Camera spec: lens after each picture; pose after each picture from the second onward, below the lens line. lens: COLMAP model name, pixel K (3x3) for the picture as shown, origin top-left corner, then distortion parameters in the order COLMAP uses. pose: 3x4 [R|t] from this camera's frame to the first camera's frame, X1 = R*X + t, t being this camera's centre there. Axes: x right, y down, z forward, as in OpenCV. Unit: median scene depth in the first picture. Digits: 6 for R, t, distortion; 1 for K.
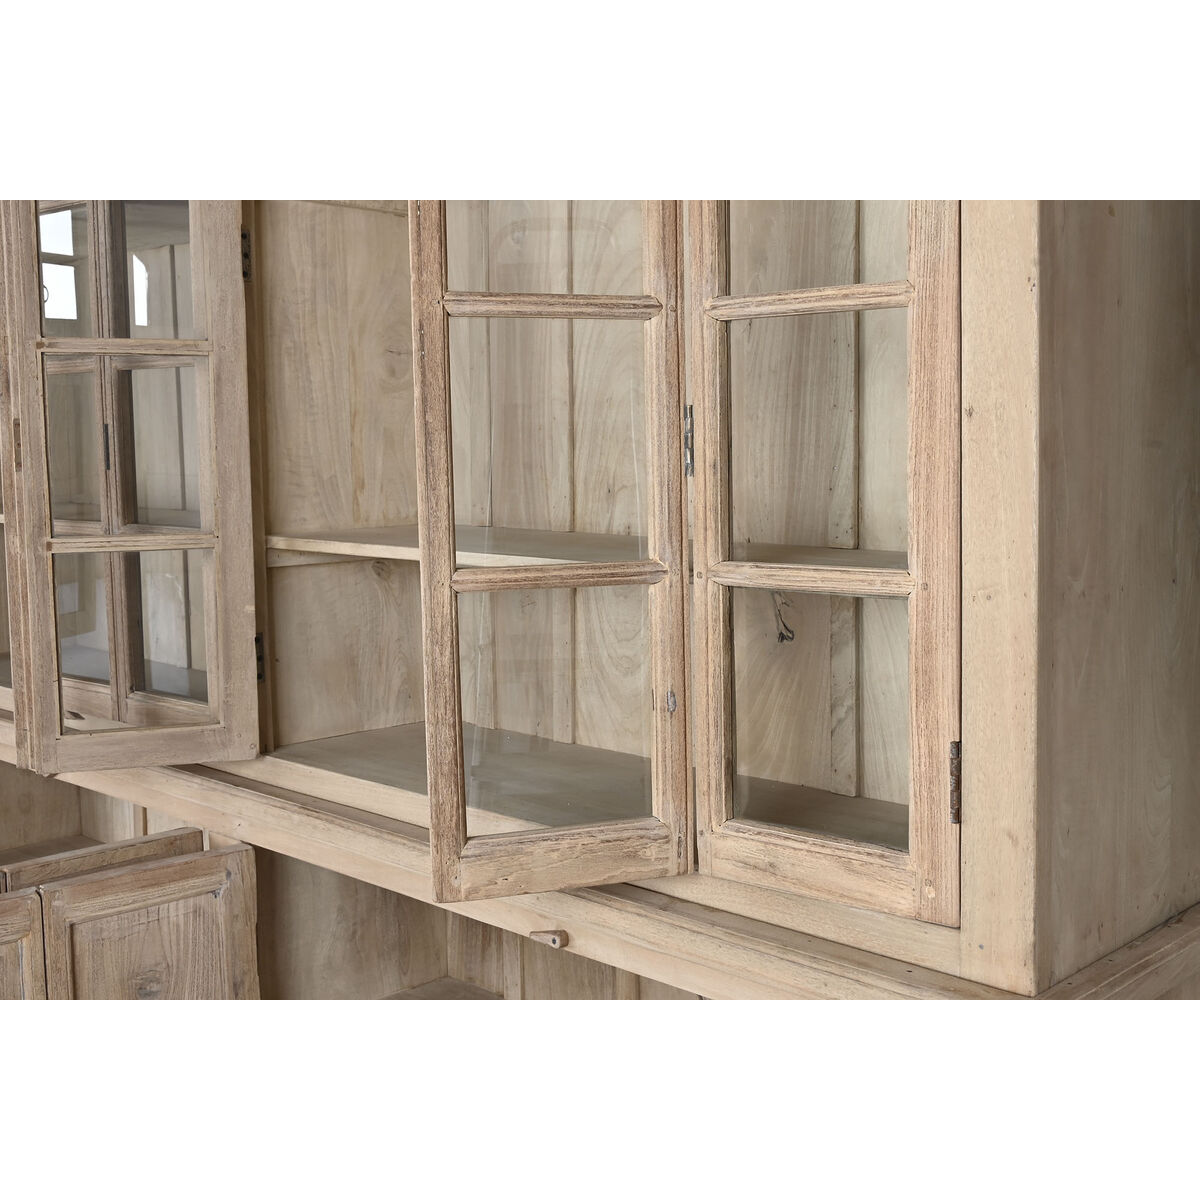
lens RADIAL K [[1399.8, 0, 599.5], [0, 1399.8, 592.8], [0, 0, 1]] dist [0.028620, 0.000000]
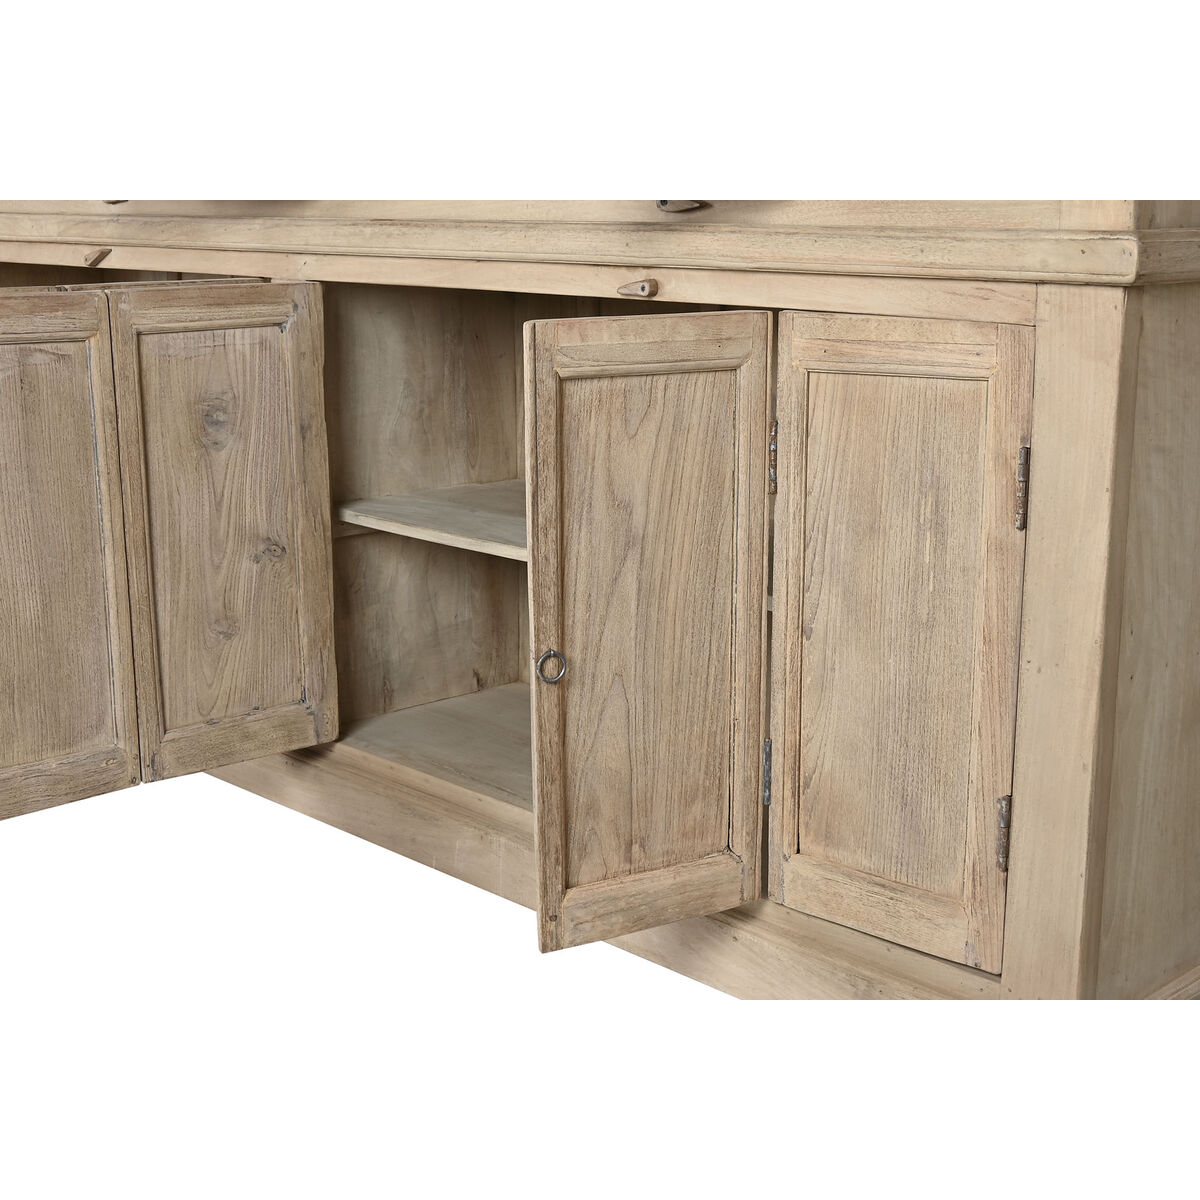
lens RADIAL K [[1672.0, 0, 598.4], [0, 1672.0, 602.1], [0, 0, 1]] dist [0.039162, 0.000000]
pose [[0.999032, 0.024029, -0.036845, -0.012116], [-0.019648, 0.993175, 0.114970, 0.264547], [0.039356, -0.114135, 0.992685, -0.143186]]
